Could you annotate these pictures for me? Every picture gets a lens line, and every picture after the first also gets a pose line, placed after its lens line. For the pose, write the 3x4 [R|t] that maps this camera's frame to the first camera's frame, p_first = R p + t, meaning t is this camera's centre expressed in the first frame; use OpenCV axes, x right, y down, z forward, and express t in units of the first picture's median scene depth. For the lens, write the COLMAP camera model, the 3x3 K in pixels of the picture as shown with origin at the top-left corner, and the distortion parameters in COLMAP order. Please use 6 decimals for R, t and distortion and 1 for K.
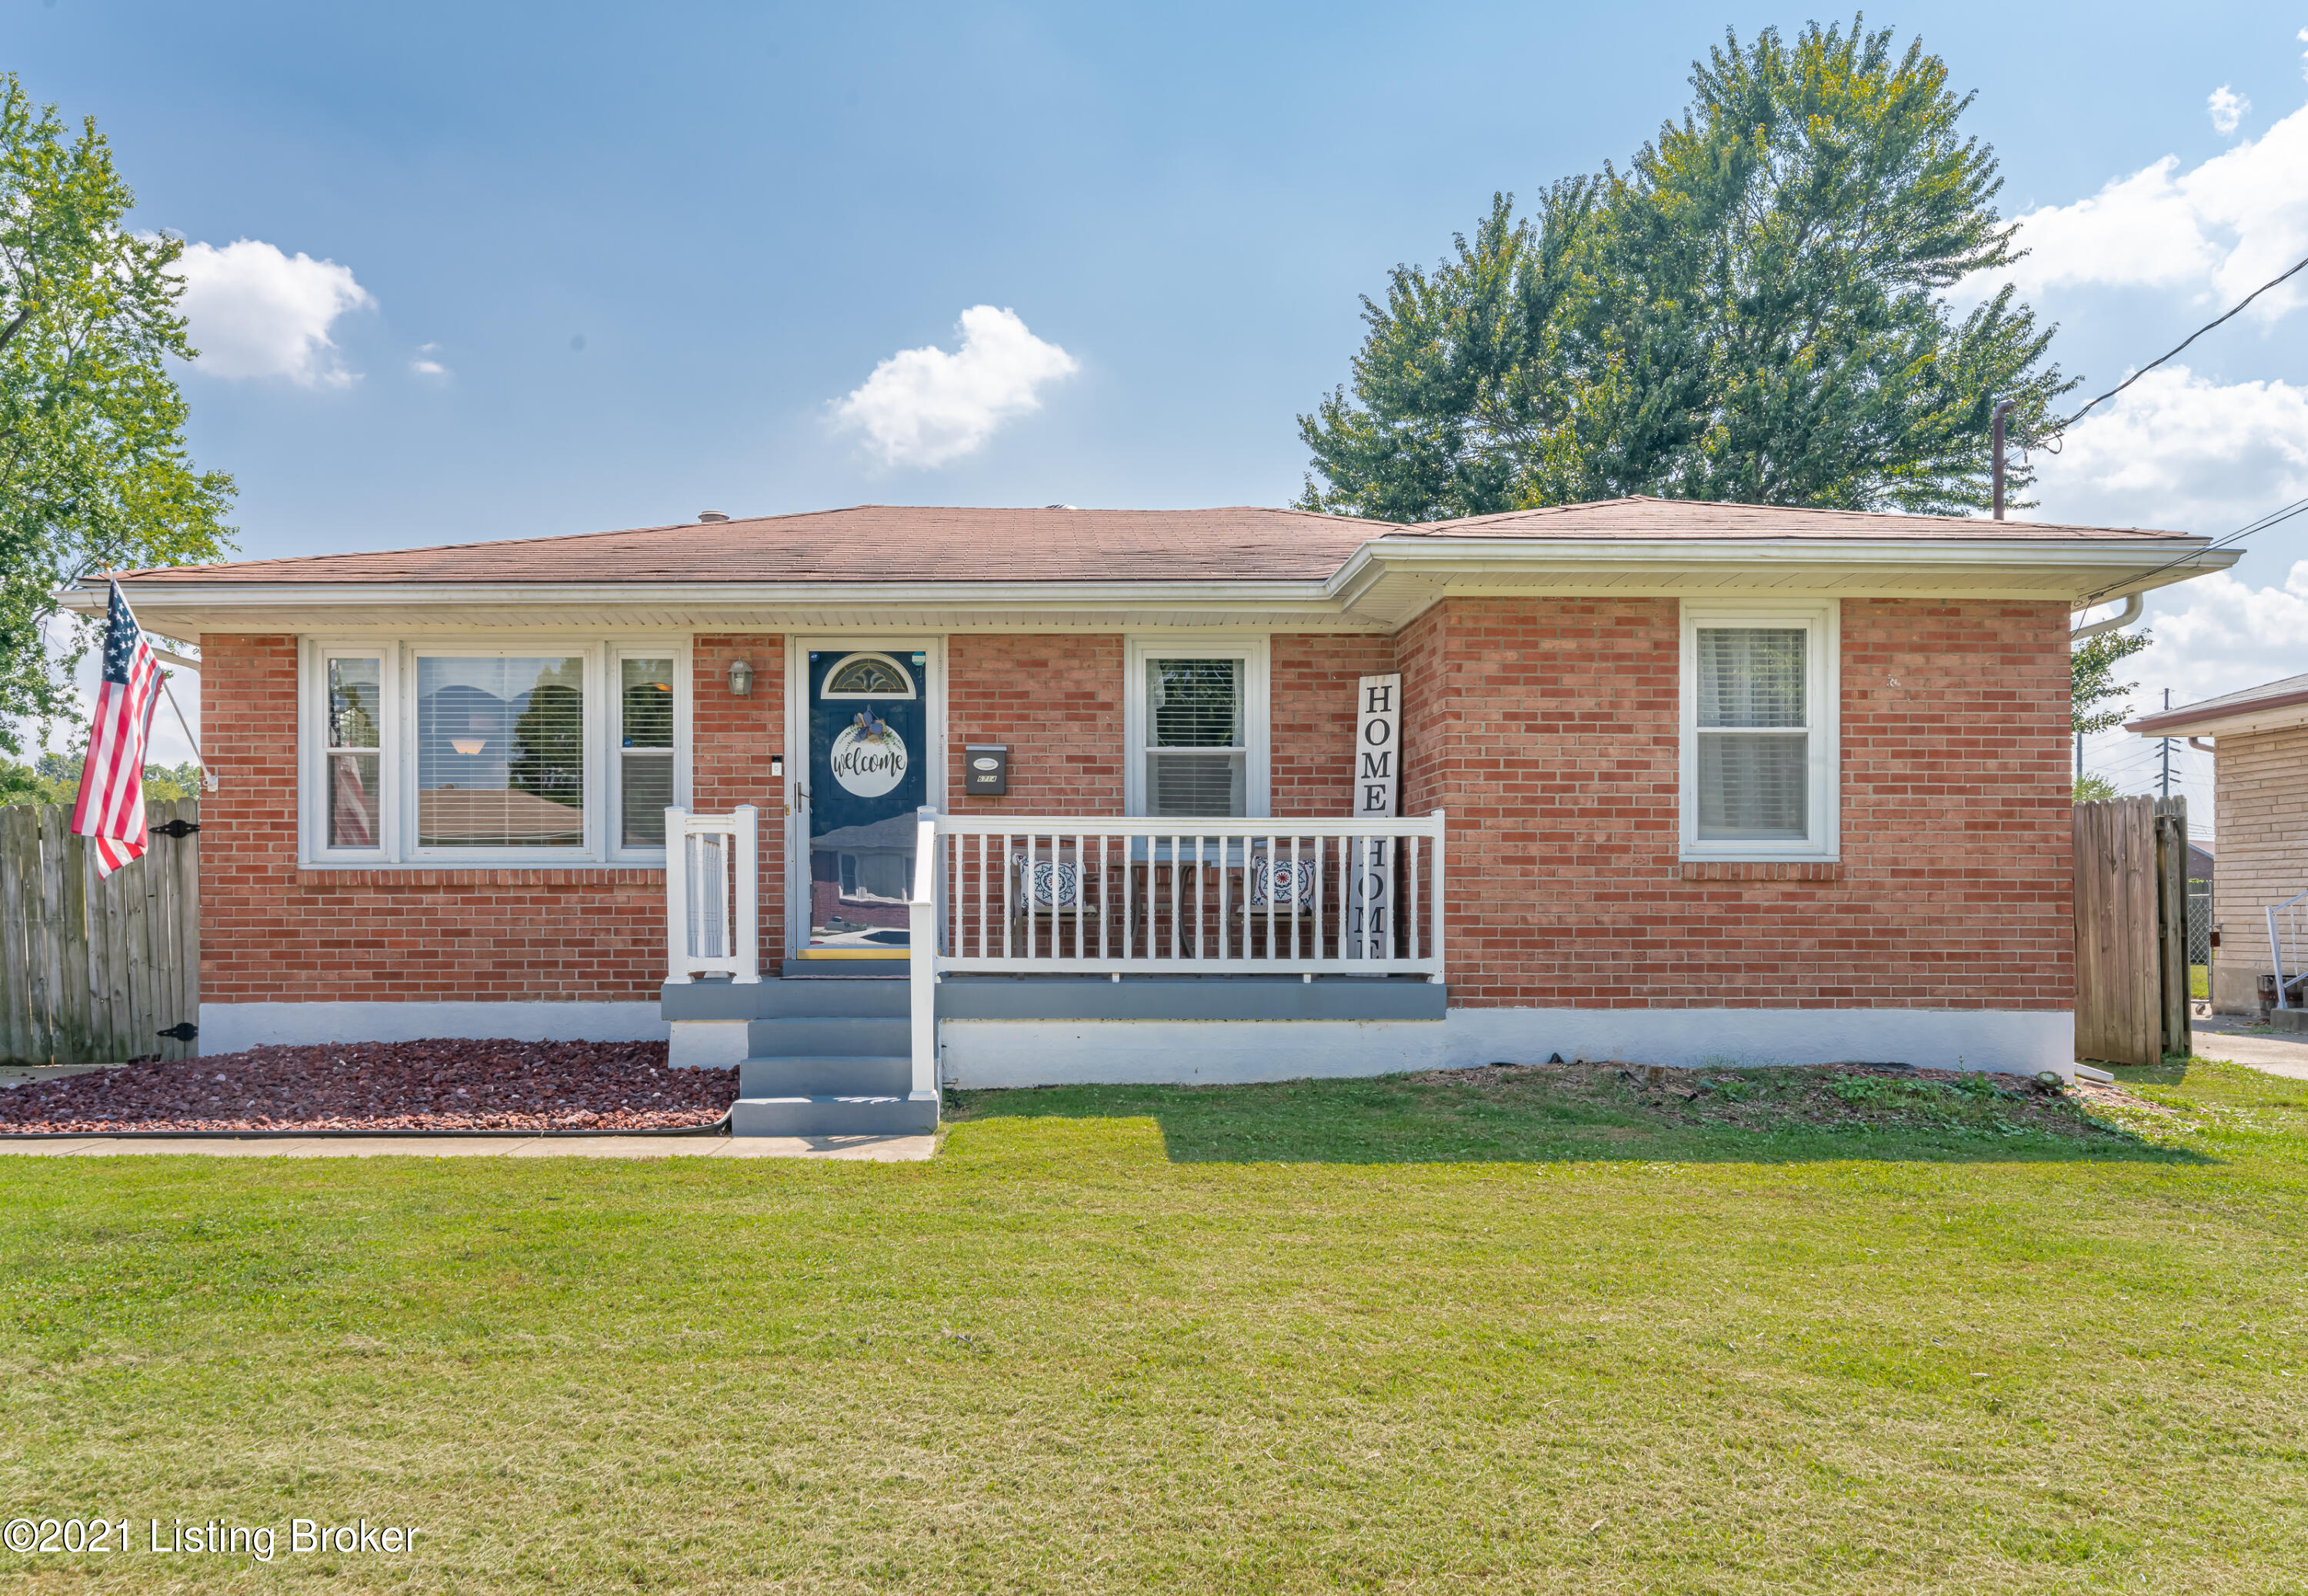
lens RADIAL K [[1750.0, 0, 1152.2], [0, 1750.0, 919.4], [0, 0, 1]] dist [0.001735, 0.003010]
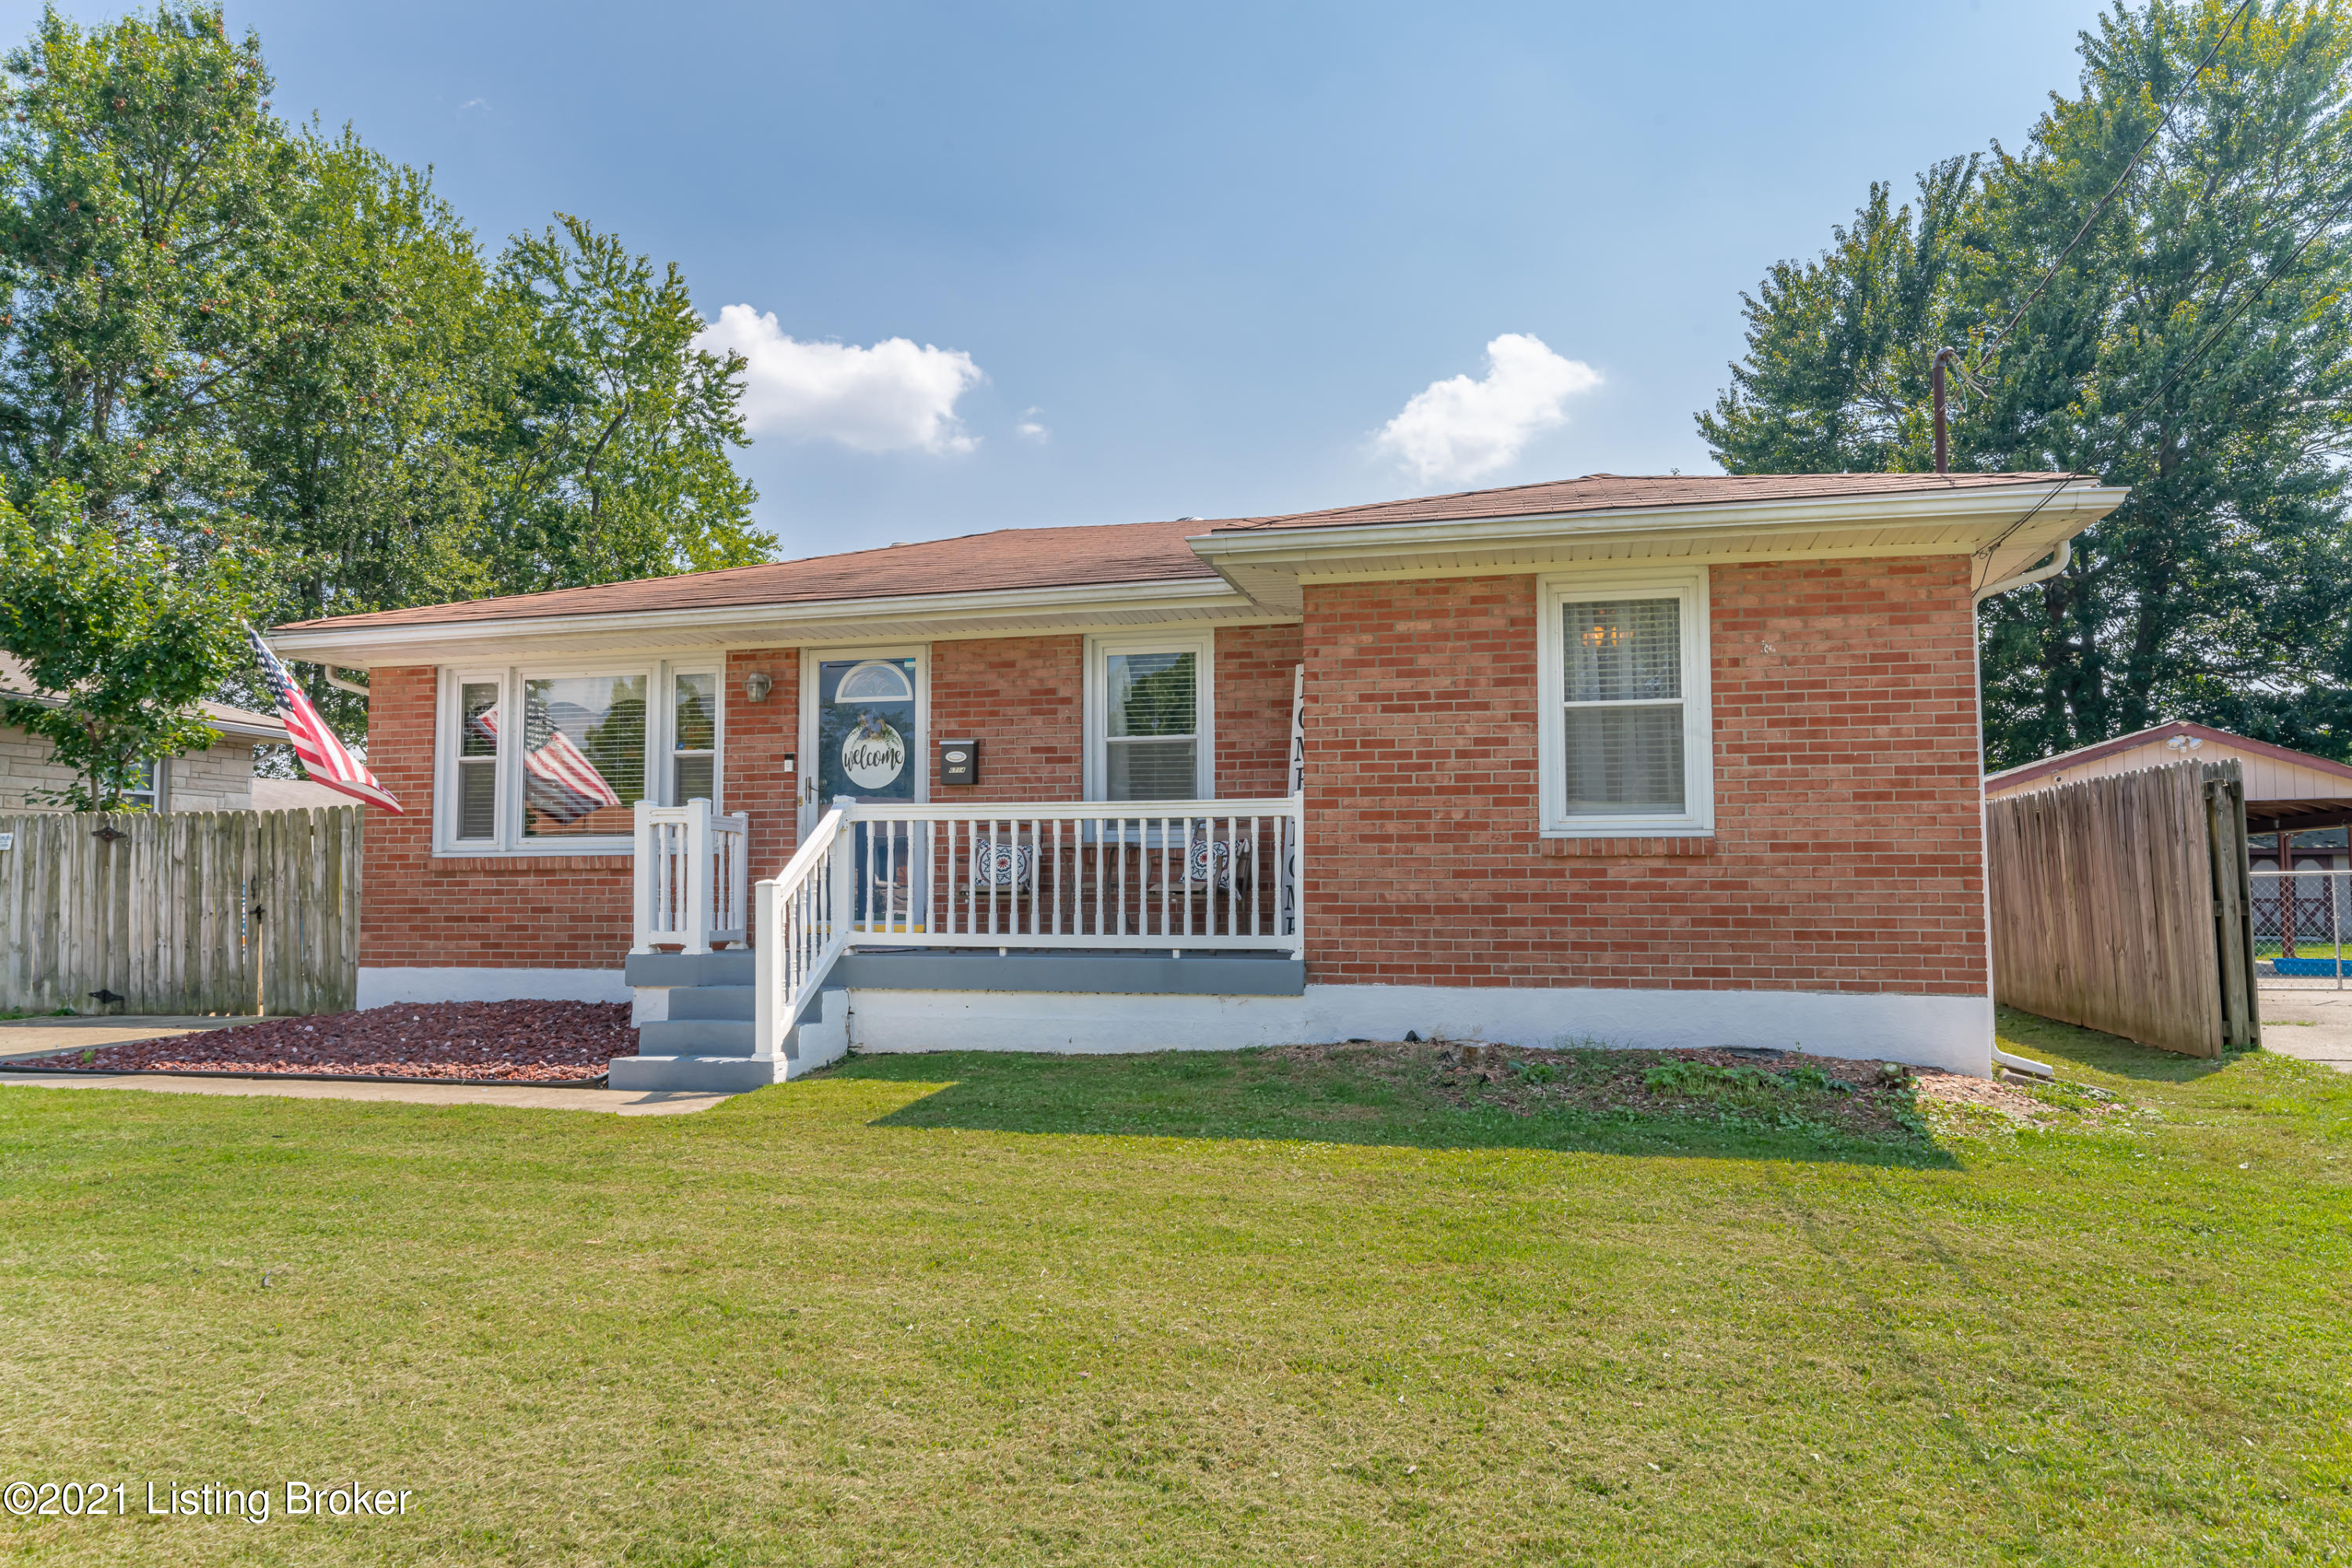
lens RADIAL K [[1614.1, 0, 1176.0], [0, 1614.1, 784.0], [0, 0, 1]] dist [0.001723, -0.000654]
pose [[0.962658, -0.020651, -0.269932, 0.344399], [0.001583, 0.997499, -0.070667, 0.000673], [0.270716, 0.067601, 0.960283, 0.066551]]
